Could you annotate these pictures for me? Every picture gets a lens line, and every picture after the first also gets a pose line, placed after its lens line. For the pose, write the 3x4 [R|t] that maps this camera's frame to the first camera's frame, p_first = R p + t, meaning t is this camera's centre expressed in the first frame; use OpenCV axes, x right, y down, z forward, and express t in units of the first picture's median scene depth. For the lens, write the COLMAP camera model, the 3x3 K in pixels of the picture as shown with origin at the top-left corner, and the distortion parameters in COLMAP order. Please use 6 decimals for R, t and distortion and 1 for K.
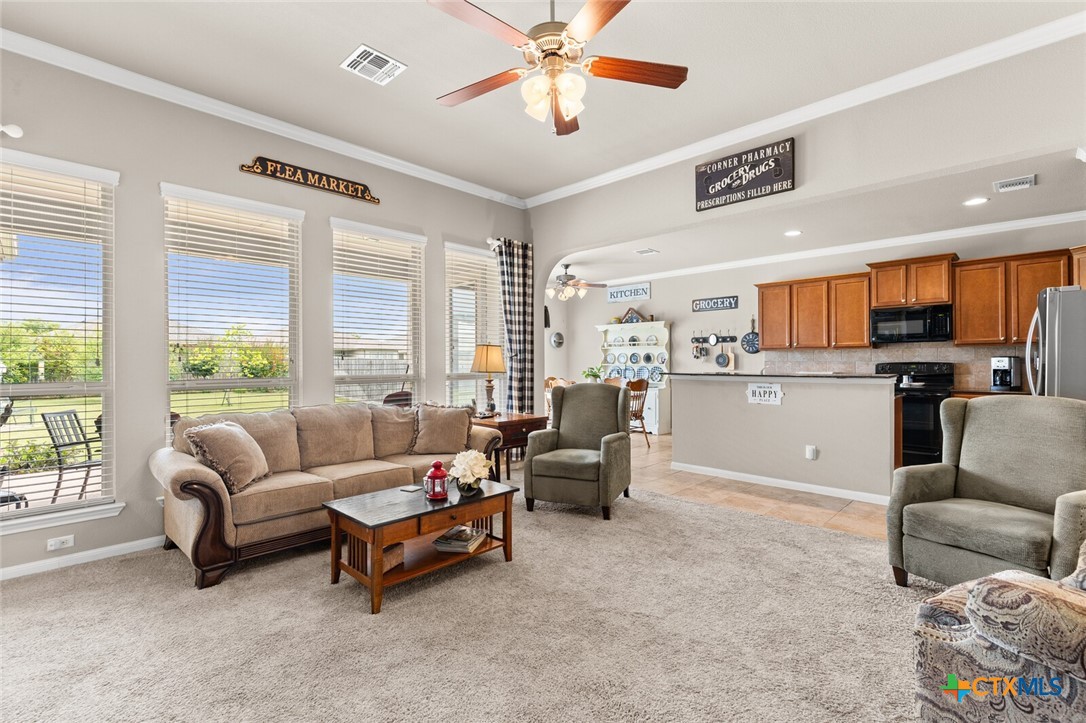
lens RADIAL K [[491.3, 0, 539.5], [0, 491.3, 360.8], [0, 0, 1]] dist [0.008387, -0.001761]
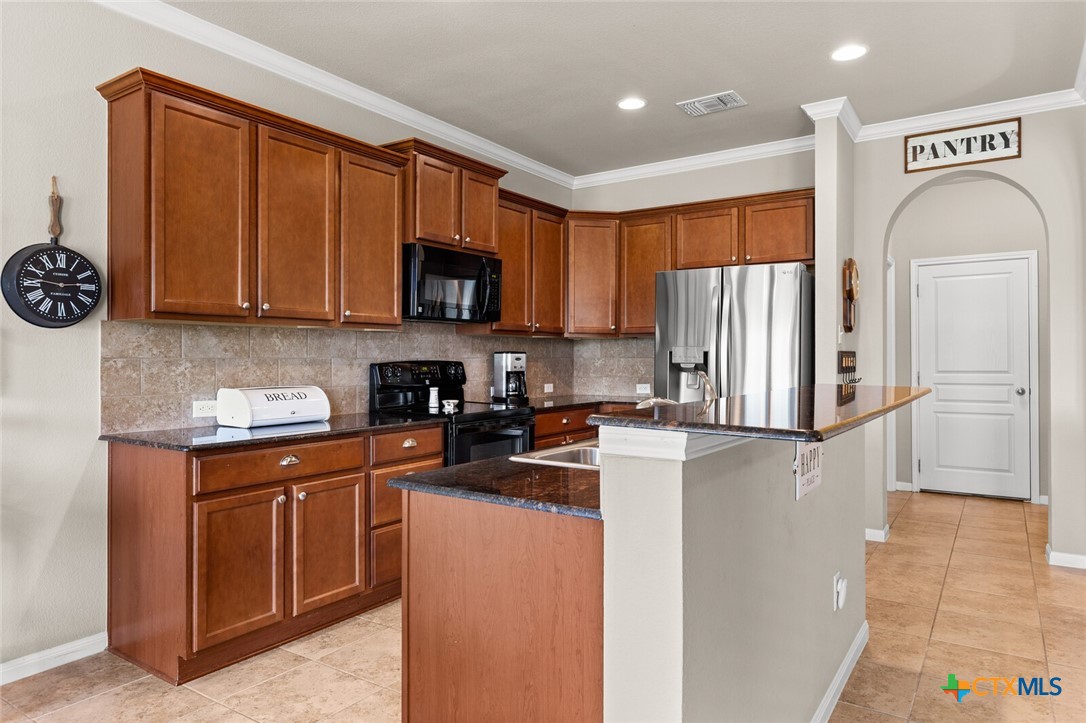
lens RADIAL K [[684.7, 0, 546.7], [0, 684.7, 356.0], [0, 0, 1]] dist [0.010519, -0.003945]
pose [[-0.176919, 0.007228, 0.984199, 0.043137], [-0.002360, 0.999967, -0.007768, 0.003344], [-0.984223, -0.003698, -0.176896, 1.080444]]
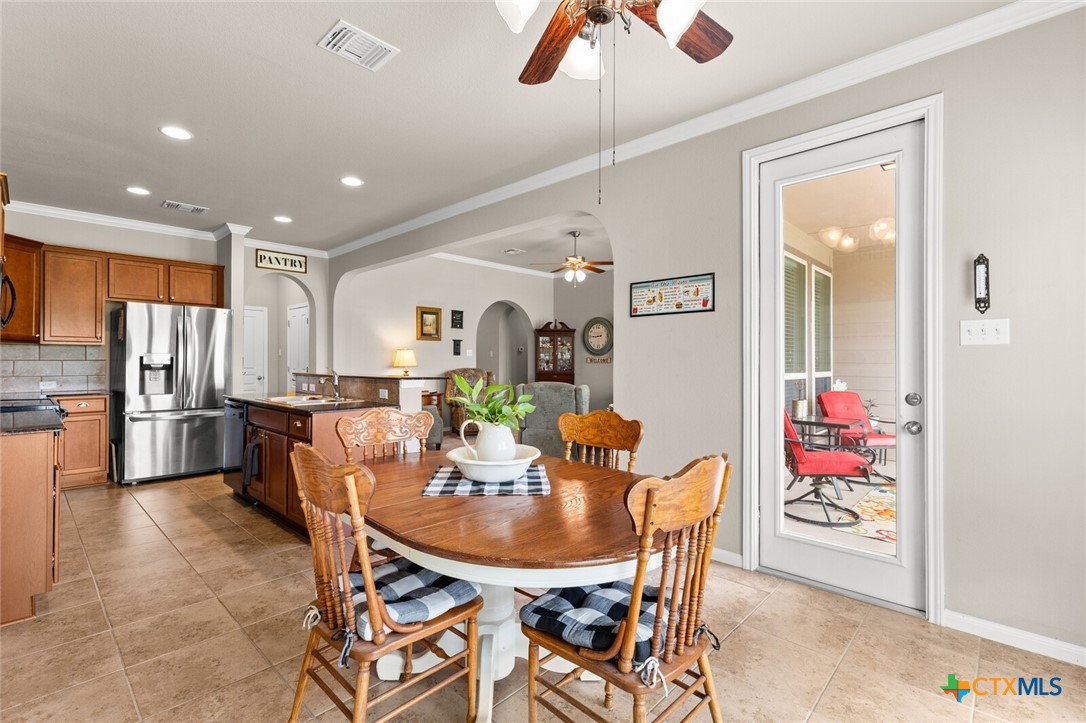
lens RADIAL K [[491.3, 0, 540.7], [0, 491.3, 359.1], [0, 0, 1]] dist [0.008387, -0.001761]
pose [[-0.999967, 0.000931, -0.008049, 0.112100], [0.000996, 0.999967, -0.008071, 0.003790], [0.008042, -0.008078, -0.999935, 1.663936]]
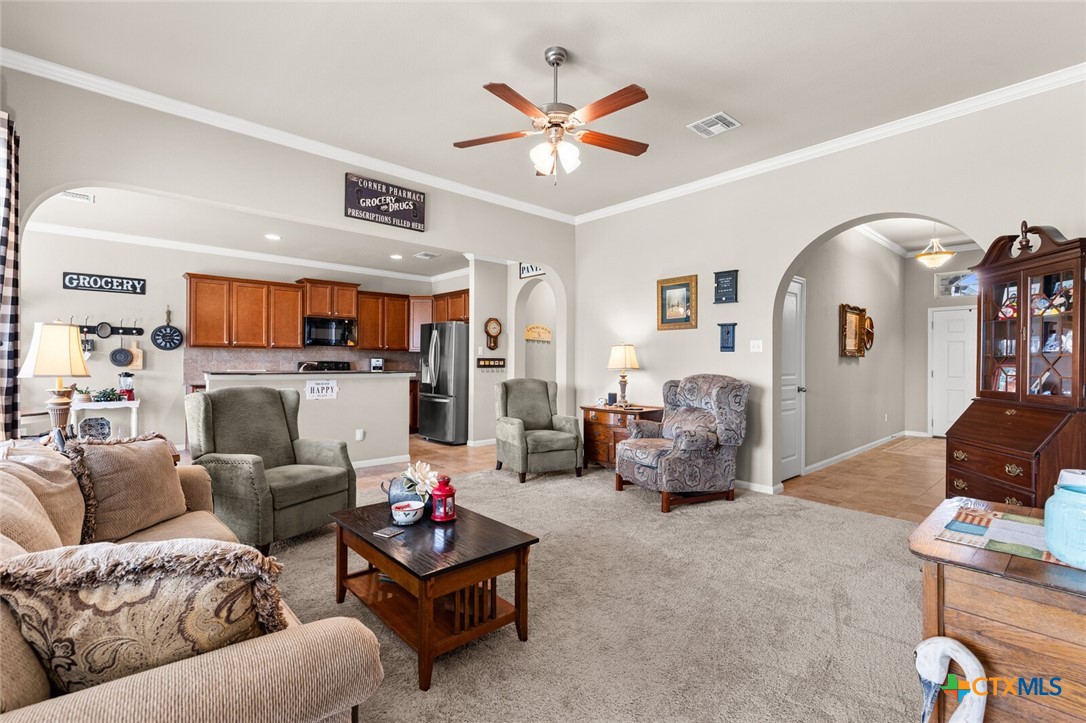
lens RADIAL K [[491.3, 0, 543.5], [0, 491.3, 362.9], [0, 0, 1]] dist [0.008387, -0.001761]
pose [[0.061236, 0.002489, 0.998120, -0.520064], [-0.009297, 0.999955, -0.001923, 0.004232], [-0.998080, -0.009162, 0.061256, 0.386052]]
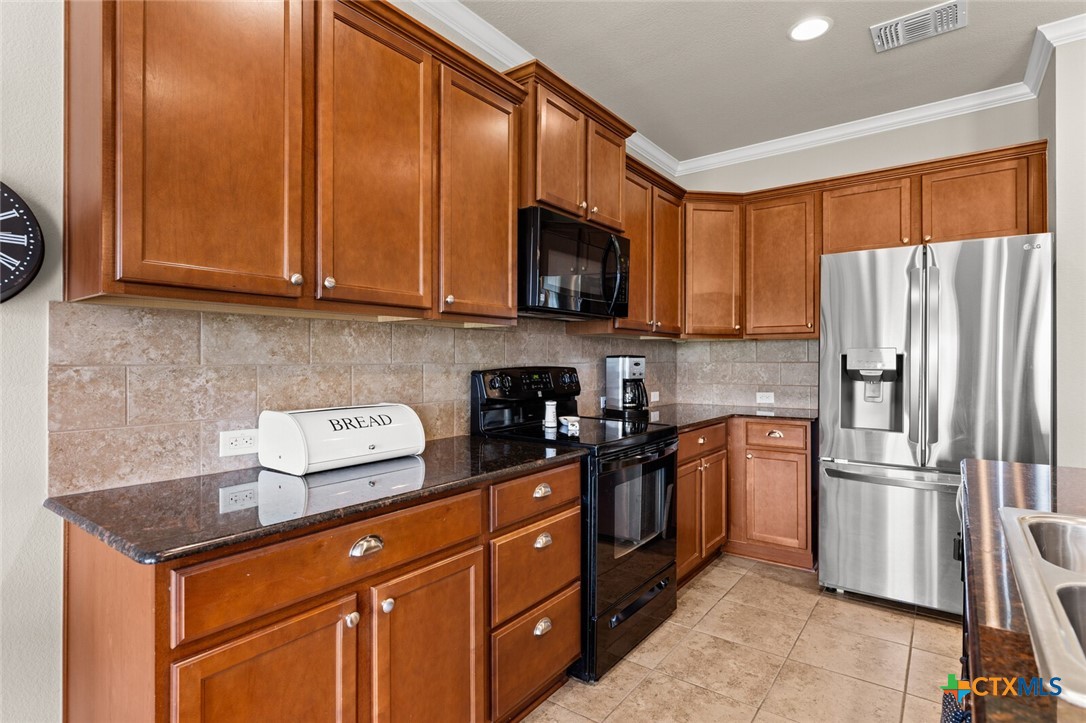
lens RADIAL K [[546.1, 0, 544.0], [0, 546.1, 359.7], [0, 0, 1]] dist [-0.003285, 0.001941]
pose [[-0.127475, 0.007392, 0.991814, 0.341485], [-0.002550, 0.999966, -0.007780, 0.000575], [-0.991839, -0.003520, -0.127452, 1.133350]]
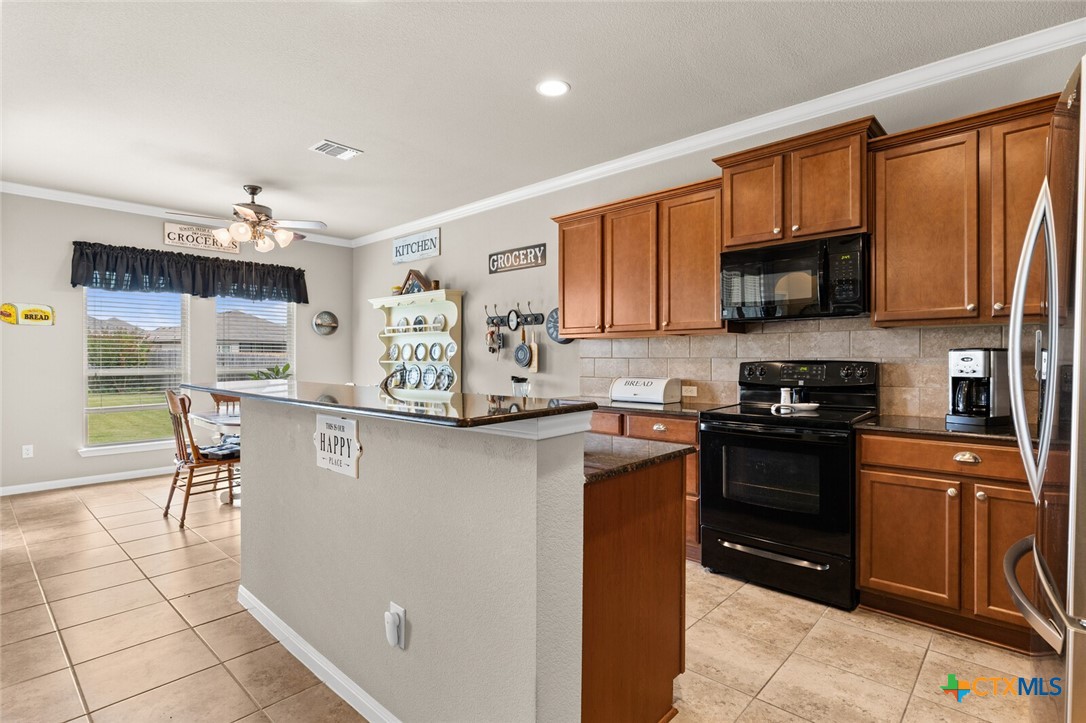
lens RADIAL K [[526.8, 0, 543.4], [0, 526.8, 360.1], [0, 0, 1]] dist [-0.003054, 0.000005]
pose [[0.999565, 0.004006, 0.029205, 0.523121], [-0.004232, 0.999962, 0.007687, -0.000415], [-0.029174, -0.007807, 0.999544, 0.524019]]
